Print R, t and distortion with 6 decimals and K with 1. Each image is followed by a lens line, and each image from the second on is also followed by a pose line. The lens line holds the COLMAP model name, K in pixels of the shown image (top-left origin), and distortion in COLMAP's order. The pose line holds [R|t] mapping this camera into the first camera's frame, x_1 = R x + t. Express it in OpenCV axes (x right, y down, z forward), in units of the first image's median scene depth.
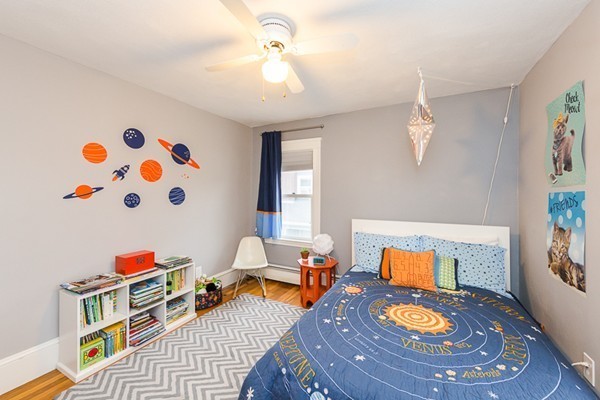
lens RADIAL K [[239.6, 0, 299.2], [0, 239.6, 193.3], [0, 0, 1]] dist [-0.000983, -0.000081]
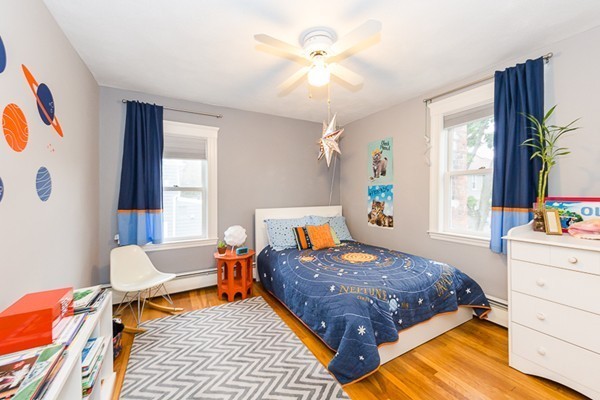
lens RADIAL K [[239.6, 0, 299.2], [0, 239.6, 193.3], [0, 0, 1]] dist [-0.000983, -0.000081]
pose [[0.537629, -0.006035, 0.843160, -0.618342], [0.004003, 0.999981, 0.004605, 0.030247], [-0.843172, 0.000899, 0.537643, 0.239460]]
